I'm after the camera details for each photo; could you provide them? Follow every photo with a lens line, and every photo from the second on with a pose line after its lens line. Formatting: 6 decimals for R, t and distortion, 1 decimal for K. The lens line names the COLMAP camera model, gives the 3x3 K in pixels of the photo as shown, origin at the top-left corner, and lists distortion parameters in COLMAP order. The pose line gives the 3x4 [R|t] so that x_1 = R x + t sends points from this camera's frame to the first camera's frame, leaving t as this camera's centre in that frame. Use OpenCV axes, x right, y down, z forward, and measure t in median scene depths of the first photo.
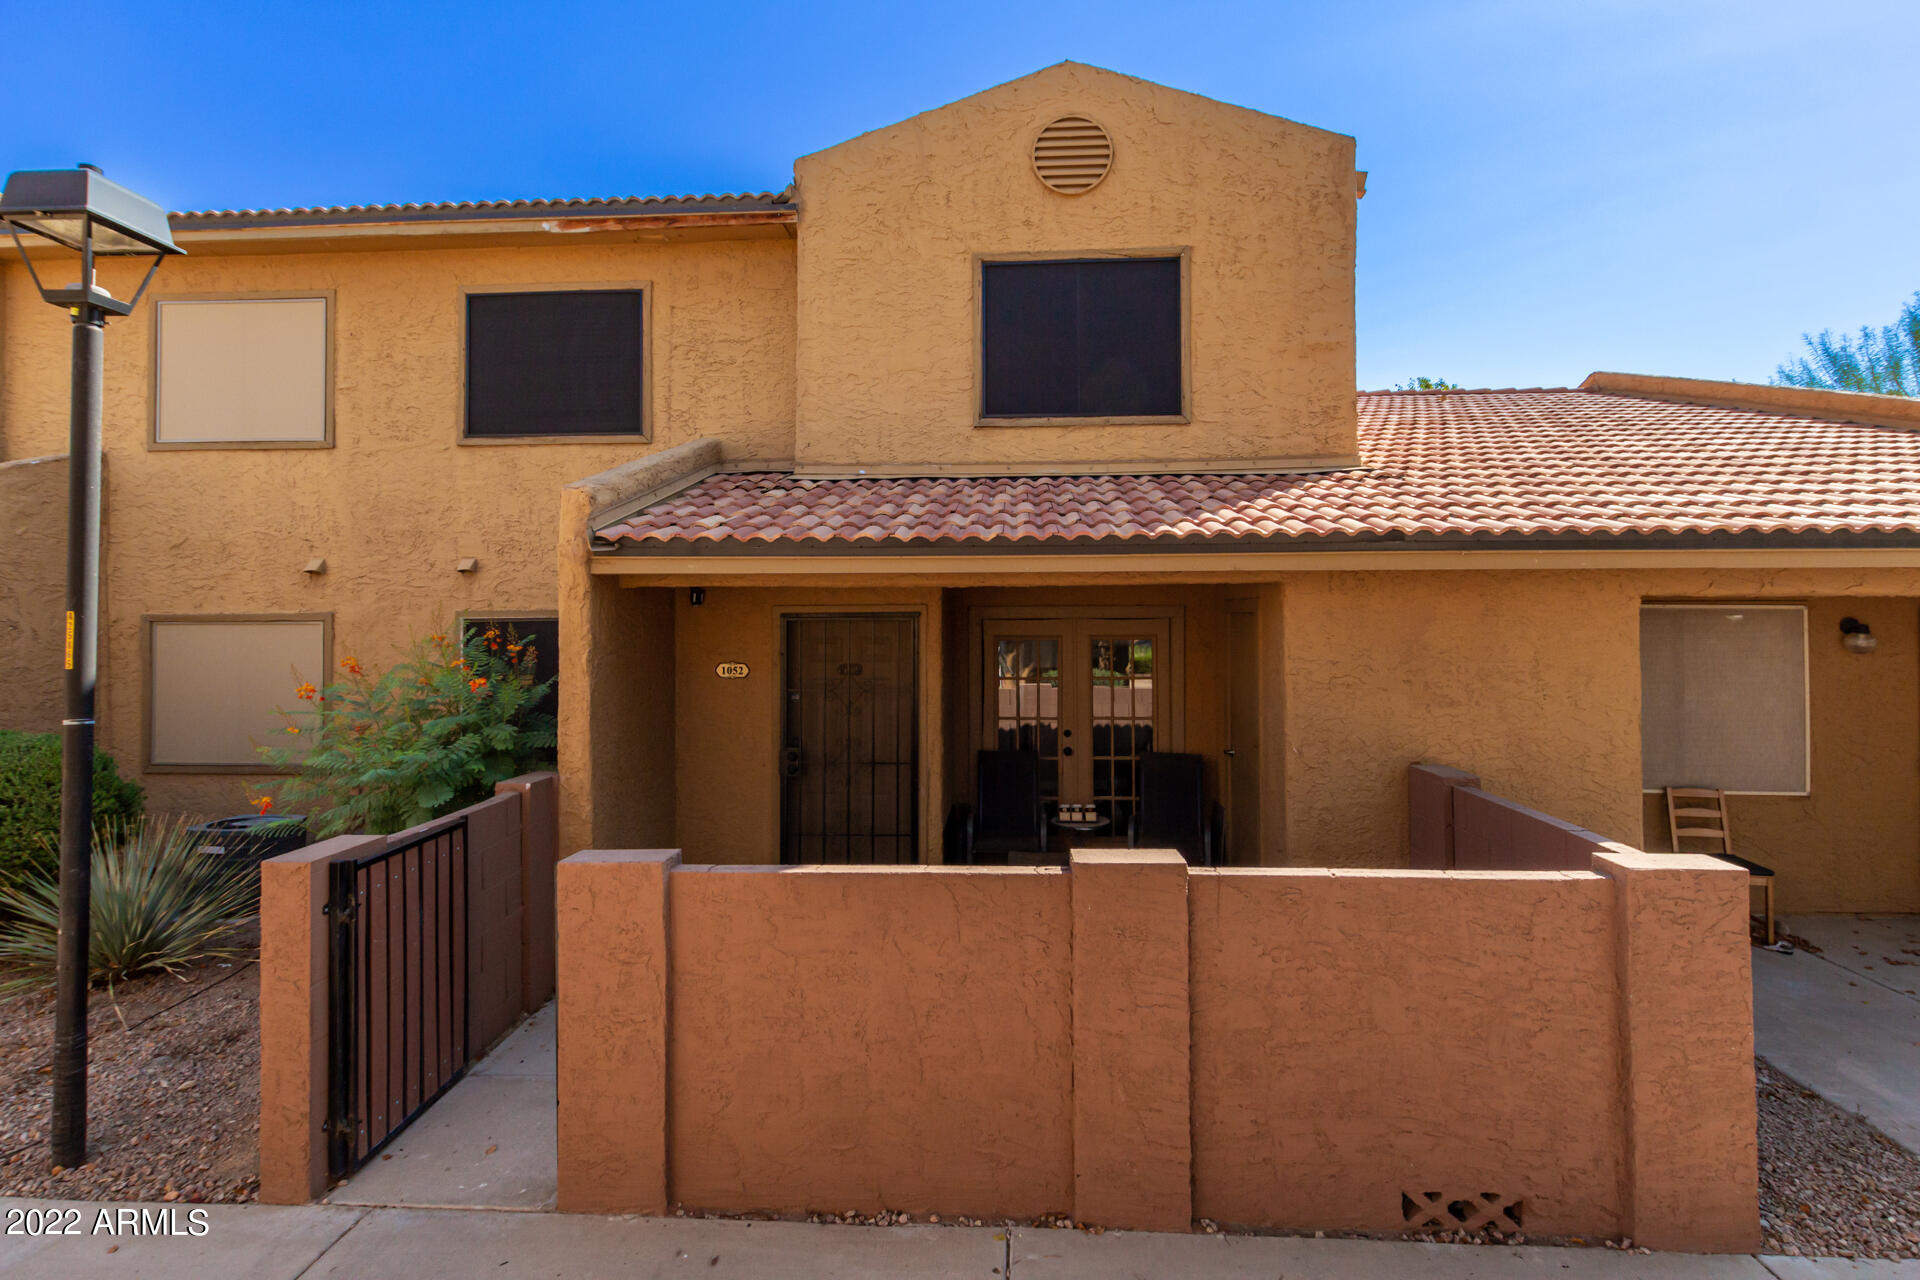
lens RADIAL K [[892.8, 0, 955.5], [0, 892.8, 597.9], [0, 0, 1]] dist [0.011171, -0.002900]
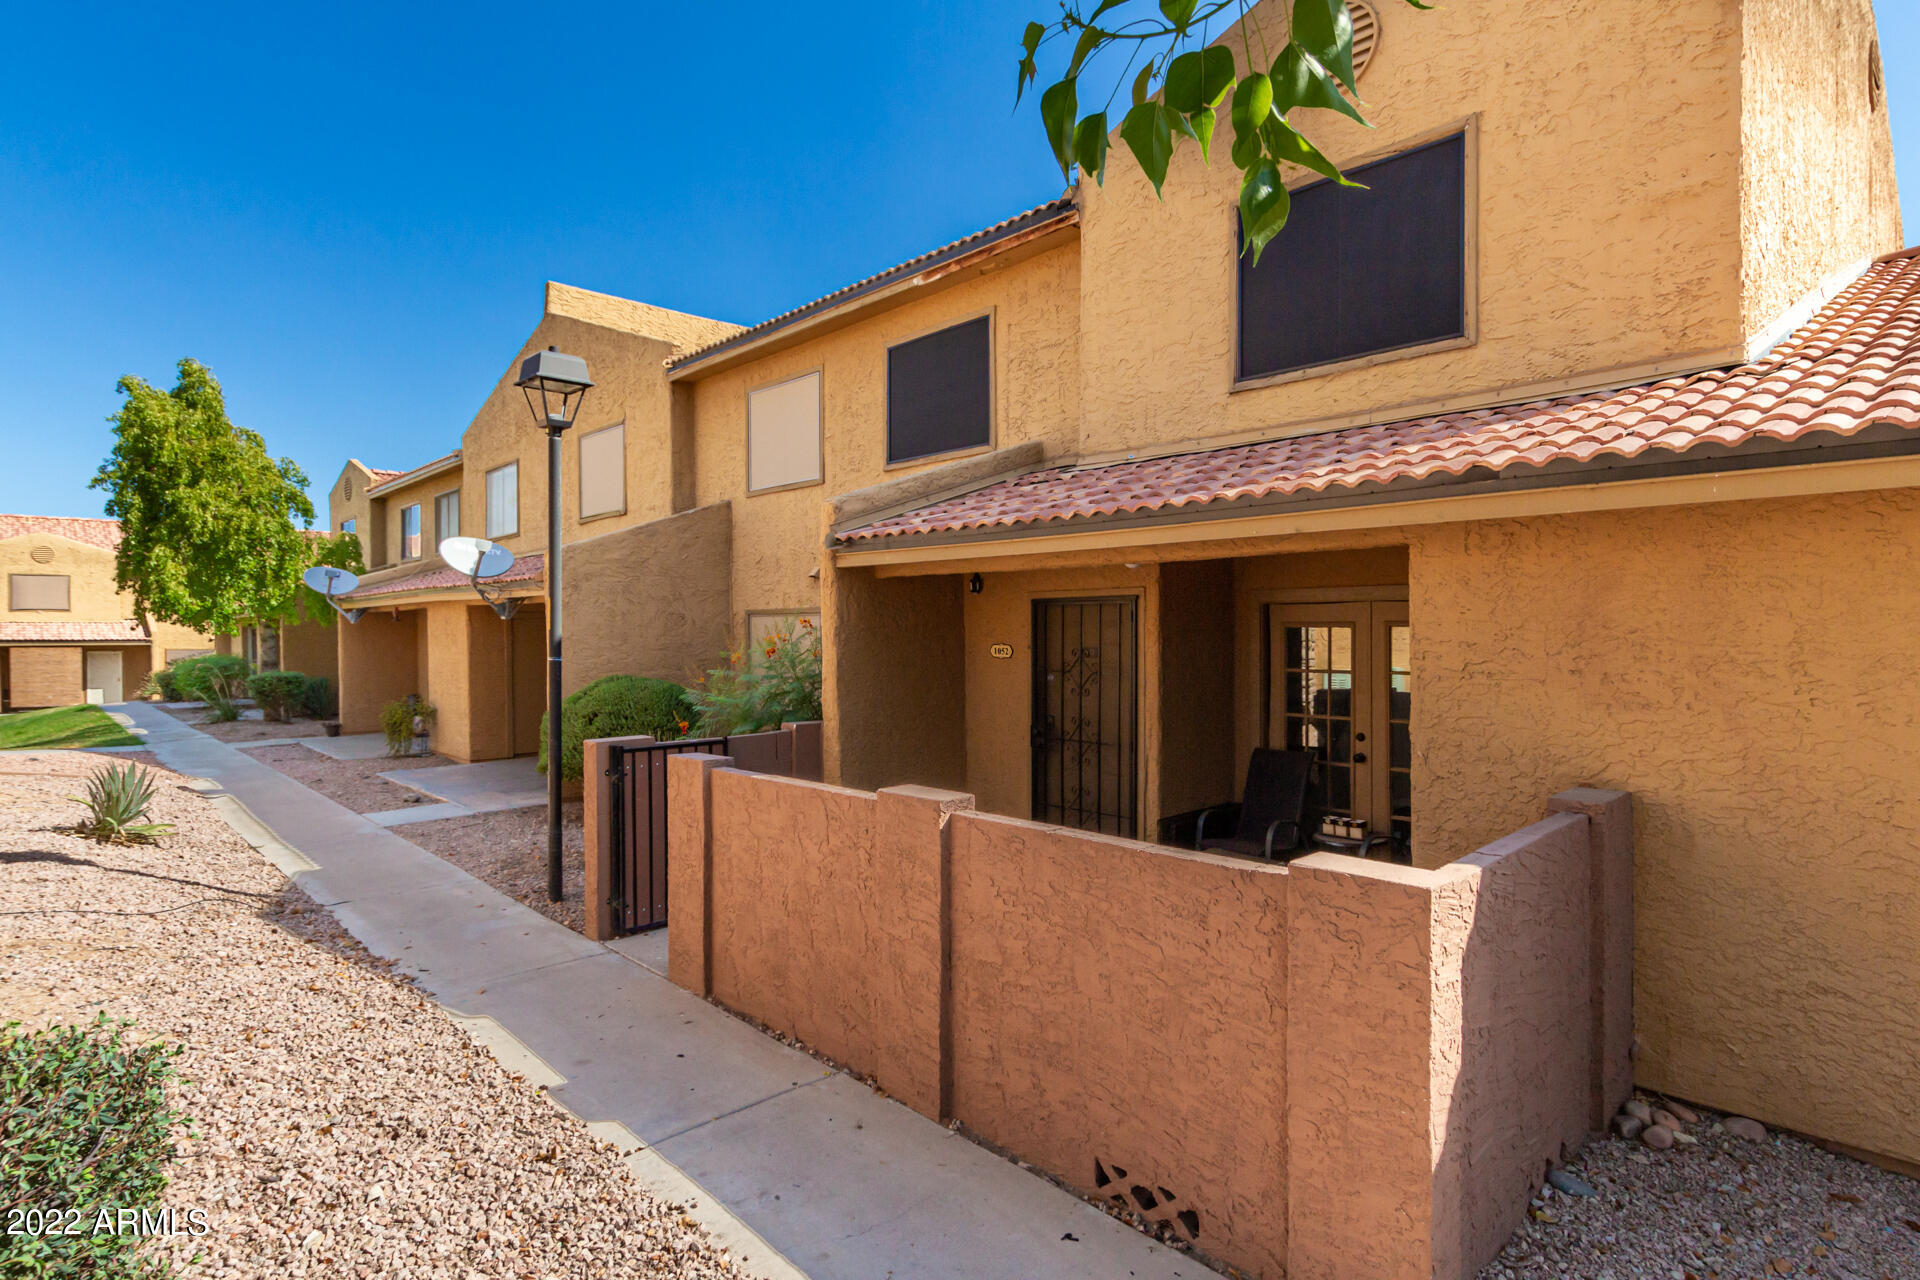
lens RADIAL K [[1003.9, 0, 957.1], [0, 1003.9, 634.4], [0, 0, 1]] dist [0.004916, 0.000059]
pose [[0.724531, 0.005976, -0.689216, 0.582731], [0.013939, 0.999631, 0.023321, 0.031232], [0.689101, -0.026503, 0.724180, 0.058036]]
